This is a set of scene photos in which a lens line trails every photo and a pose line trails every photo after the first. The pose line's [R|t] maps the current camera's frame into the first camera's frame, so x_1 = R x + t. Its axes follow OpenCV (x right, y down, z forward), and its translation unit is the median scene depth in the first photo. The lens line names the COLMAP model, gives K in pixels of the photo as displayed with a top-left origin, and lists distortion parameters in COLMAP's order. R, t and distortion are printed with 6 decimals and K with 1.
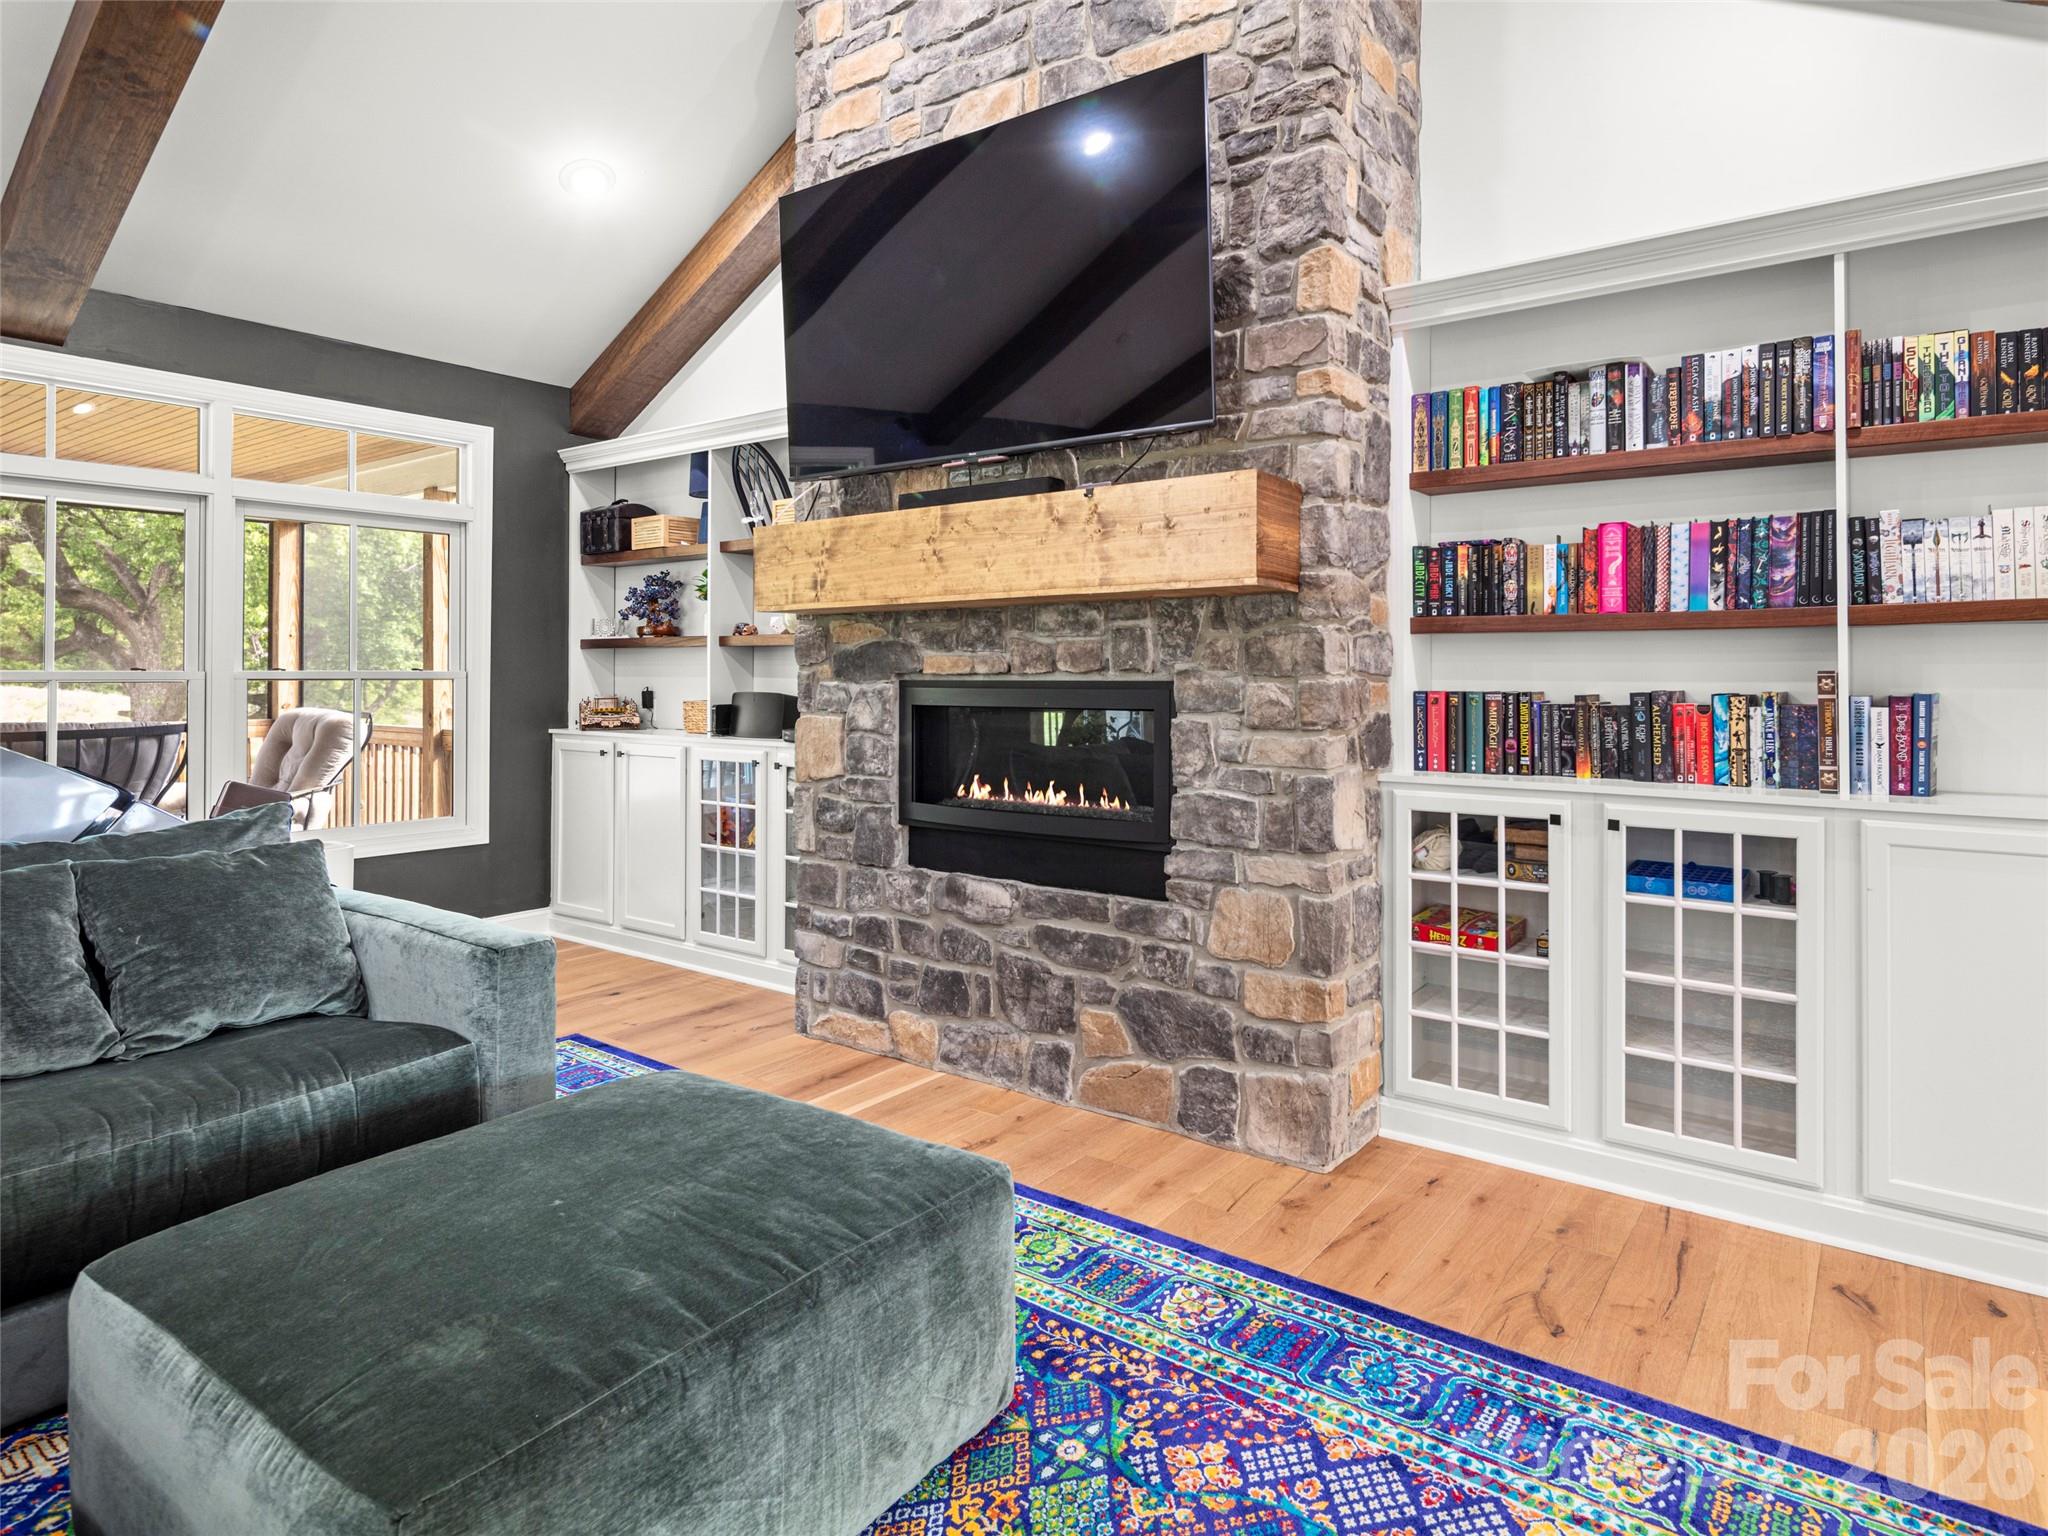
lens RADIAL K [[1123.7, 0, 1135.6], [0, 1123.7, 660.7], [0, 0, 1]] dist [0.006254, -0.005365]
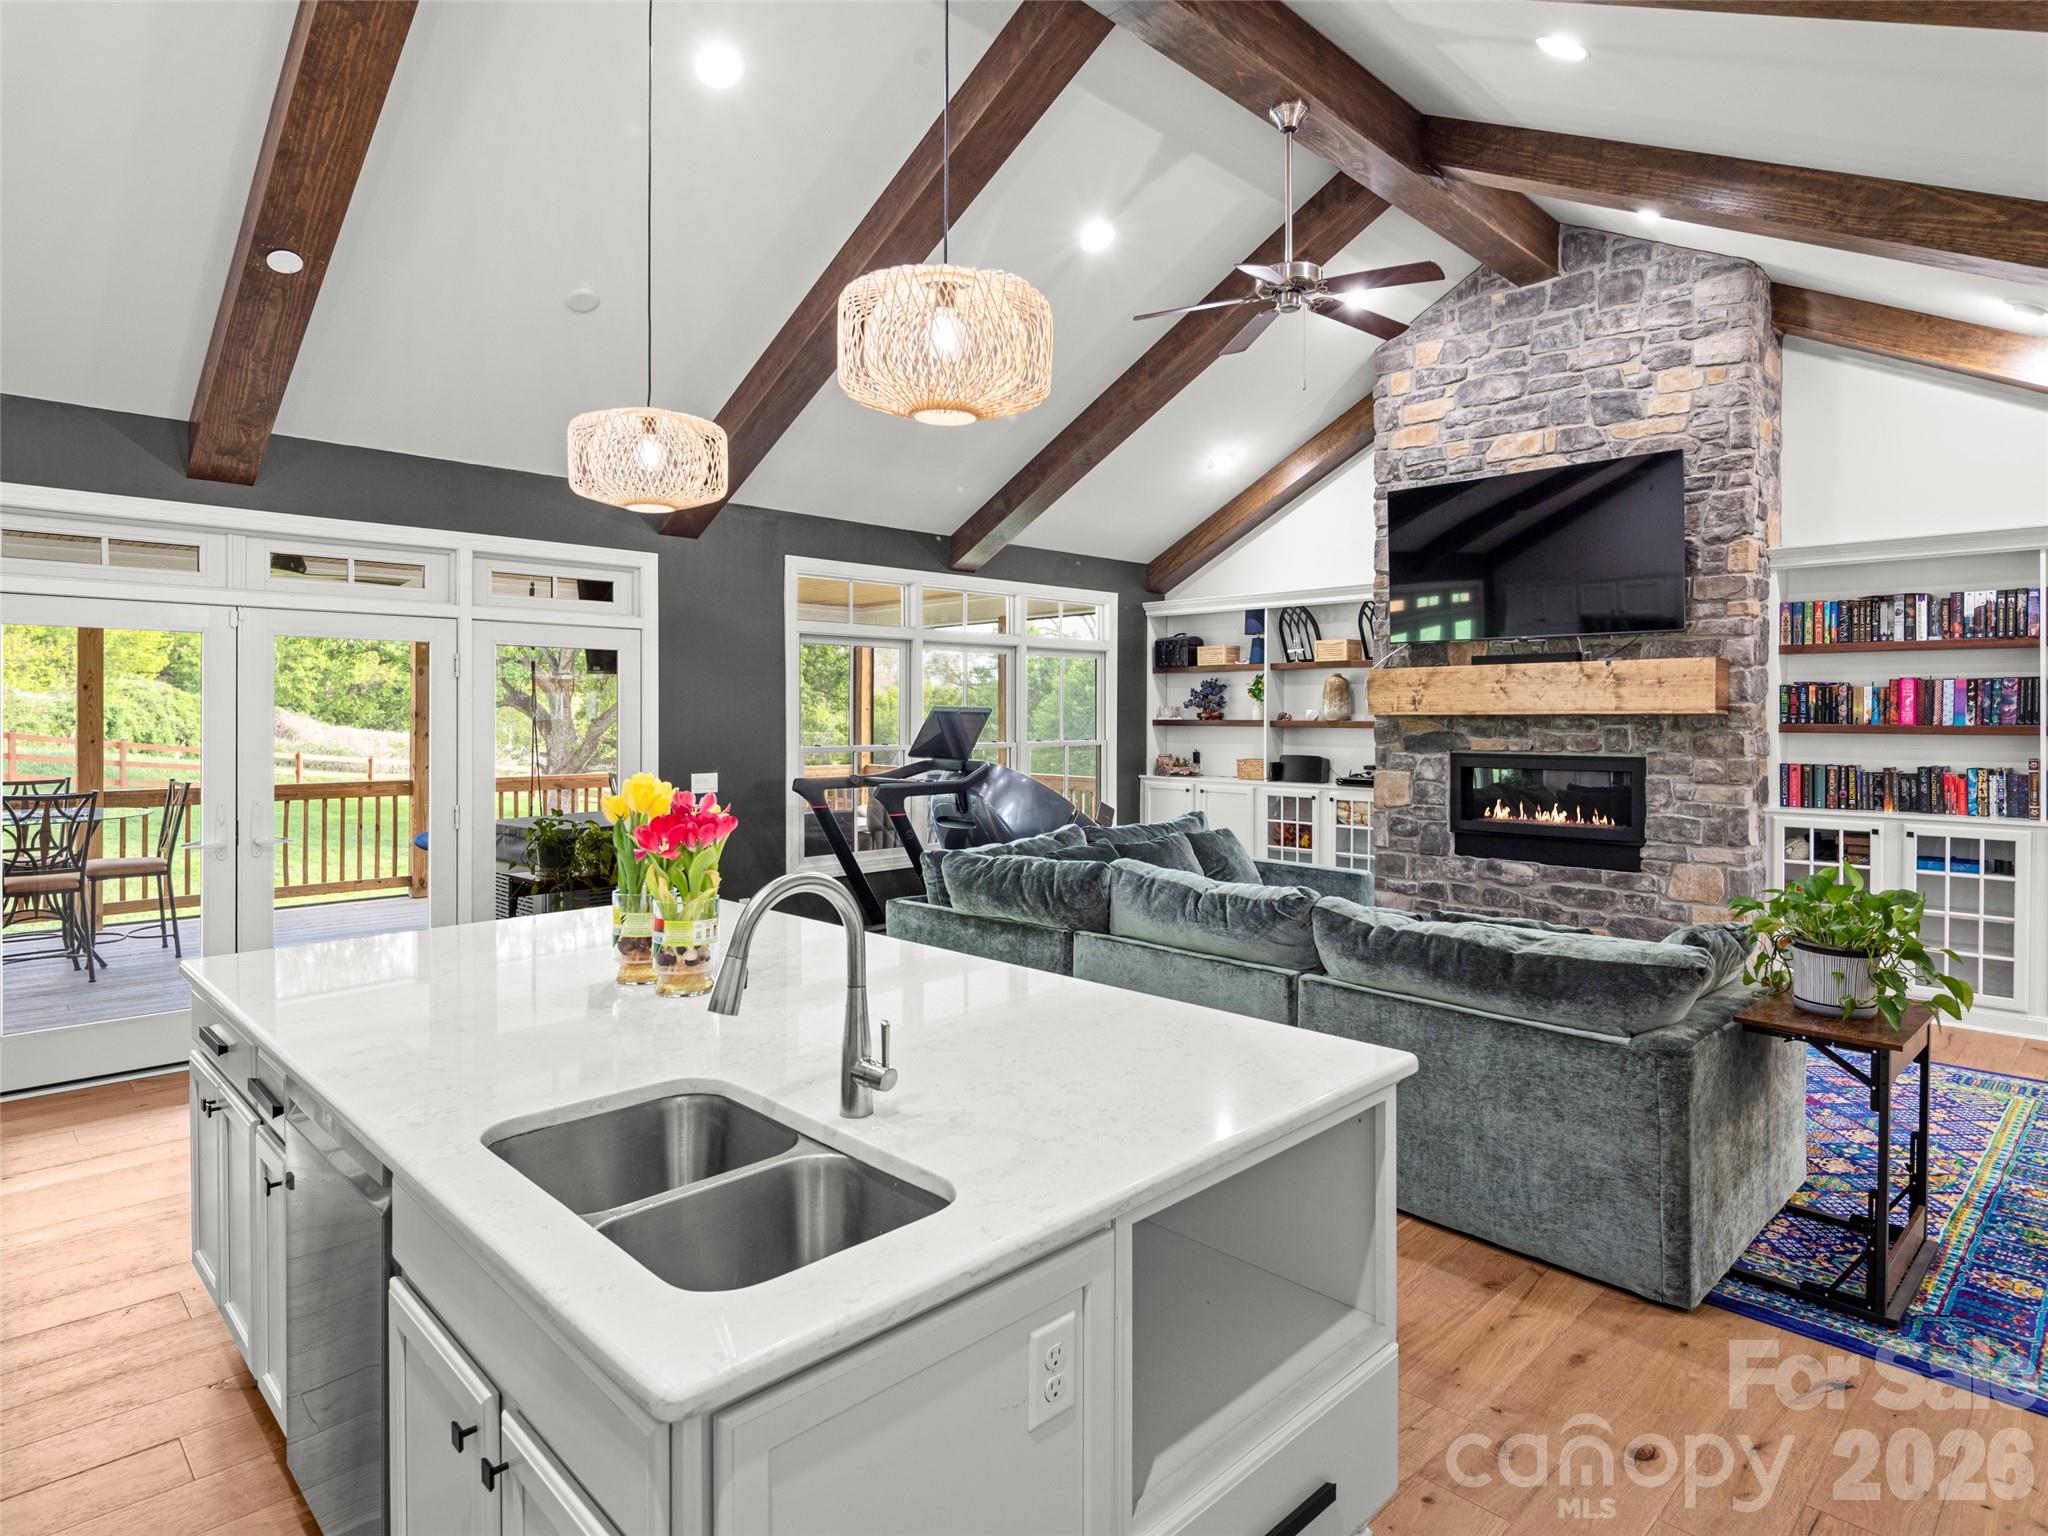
lens RADIAL K [[1123.7, 0, 1034.1], [0, 1123.7, 717.5], [0, 0, 1]] dist [0.006254, -0.005365]
pose [[0.980739, 0.002866, -0.195301, -0.626836], [-0.000863, 0.999946, 0.010340, -0.070394], [0.195320, -0.009972, 0.980689, -1.110377]]
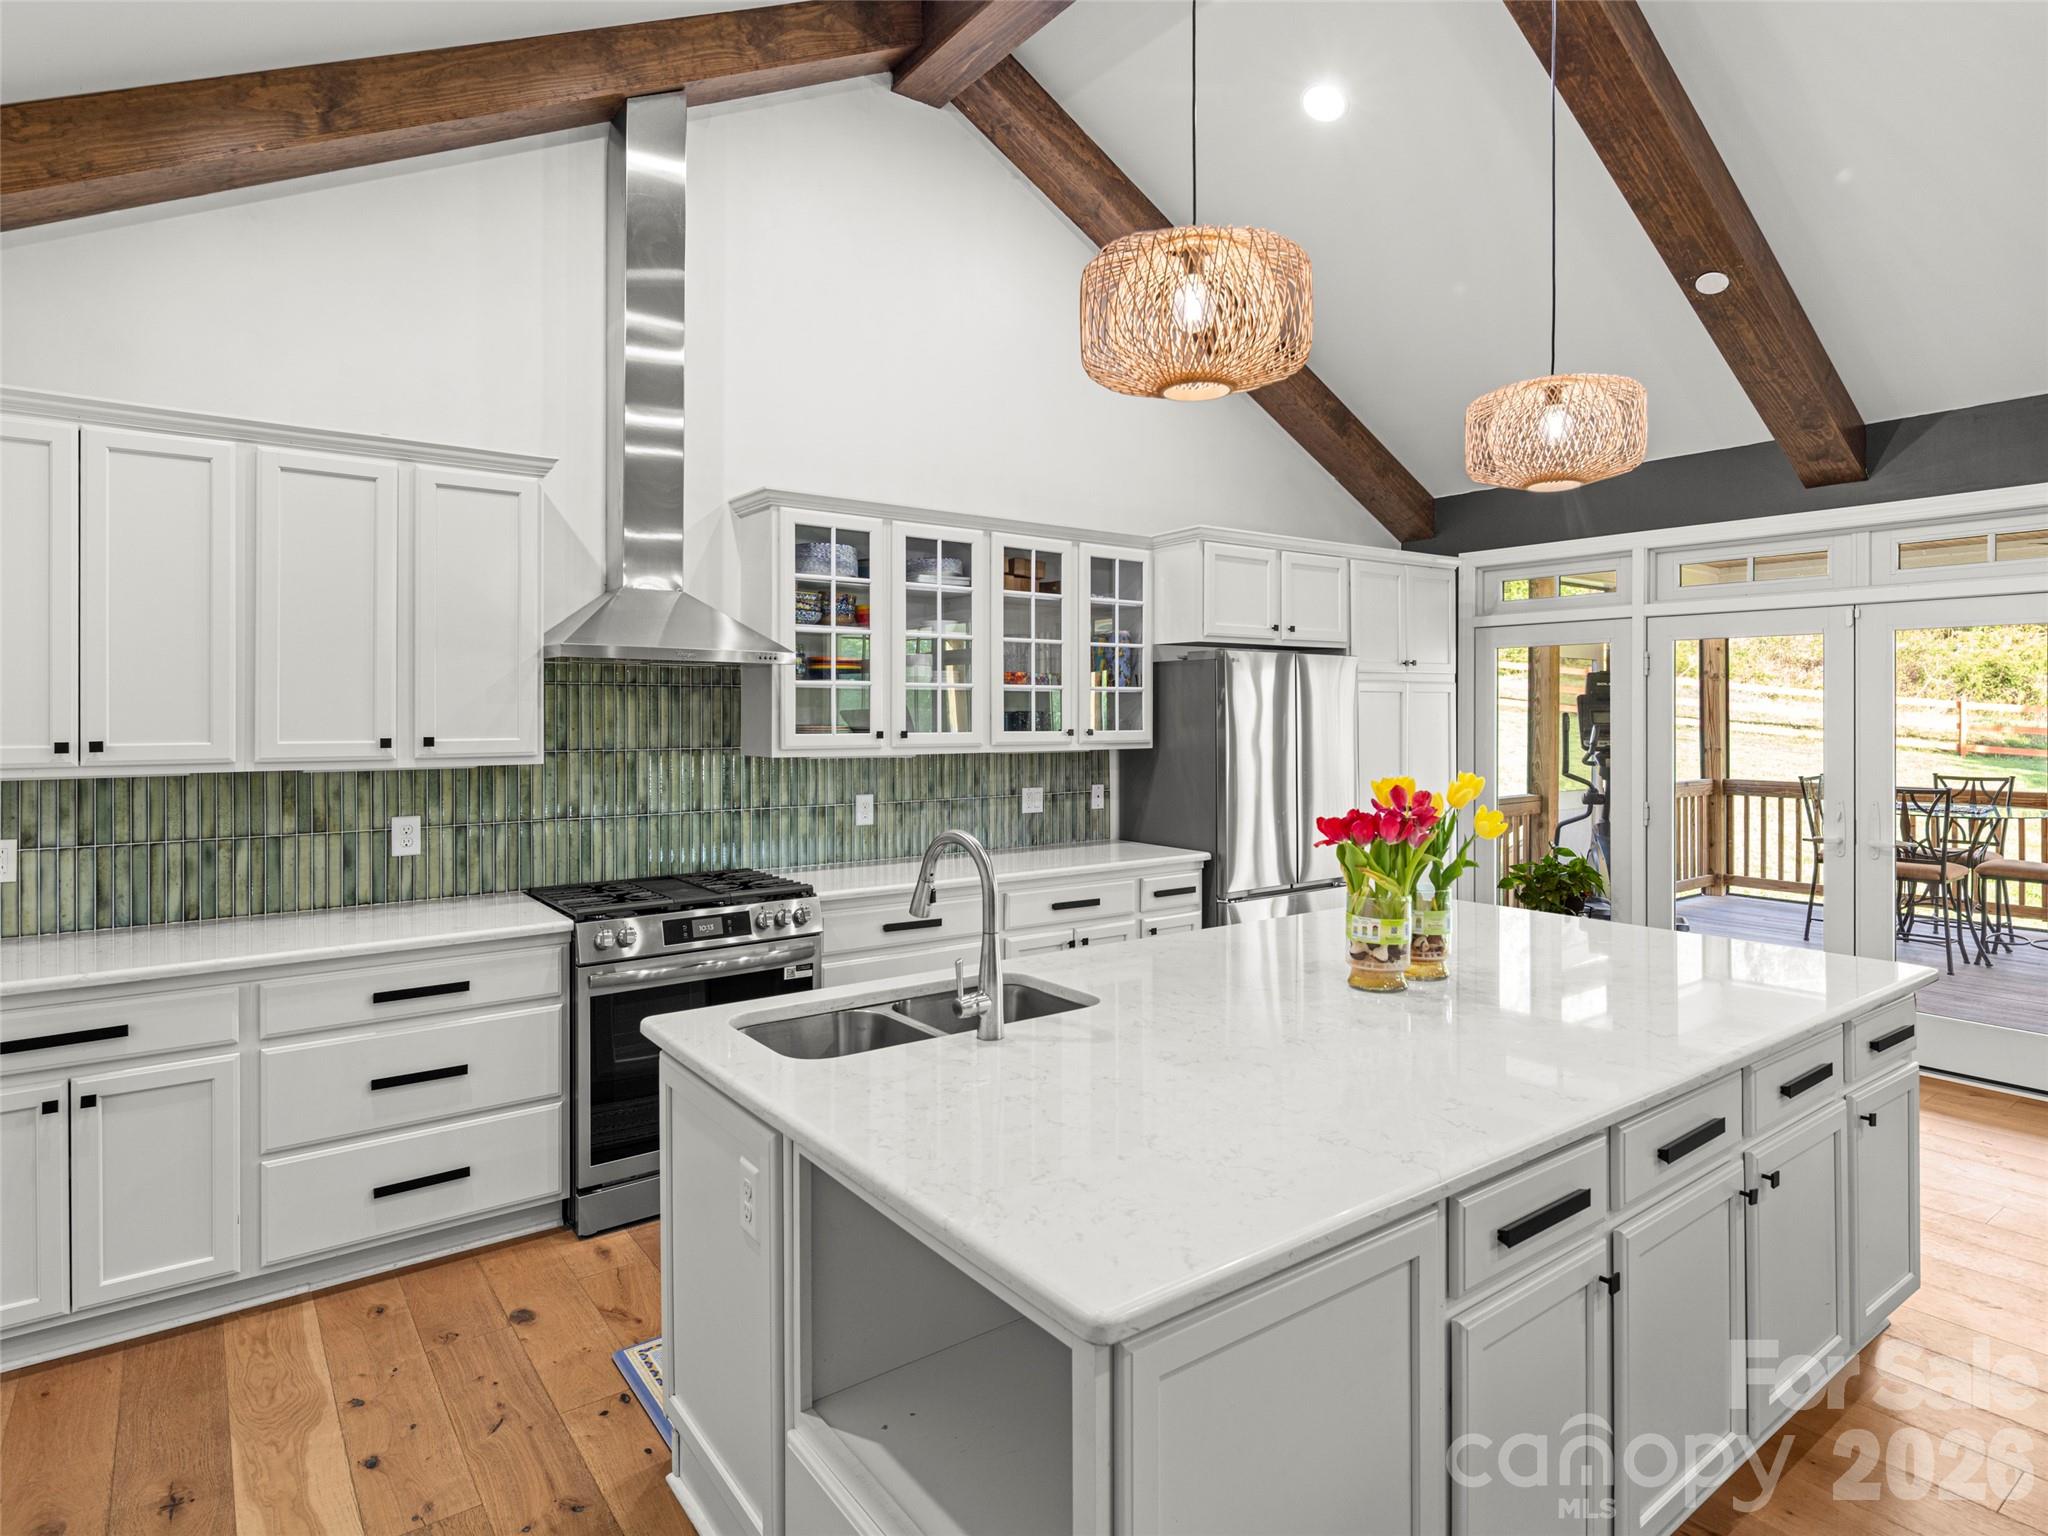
lens RADIAL K [[1123.7, 0, 1070.1], [0, 1123.7, 710.5], [0, 0, 1]] dist [0.006254, -0.005365]
pose [[-0.318556, -0.000229, -0.947904, -0.192477], [0.003237, 0.999994, -0.001329, -0.060402], [0.947899, -0.003491, -0.318553, -0.342151]]
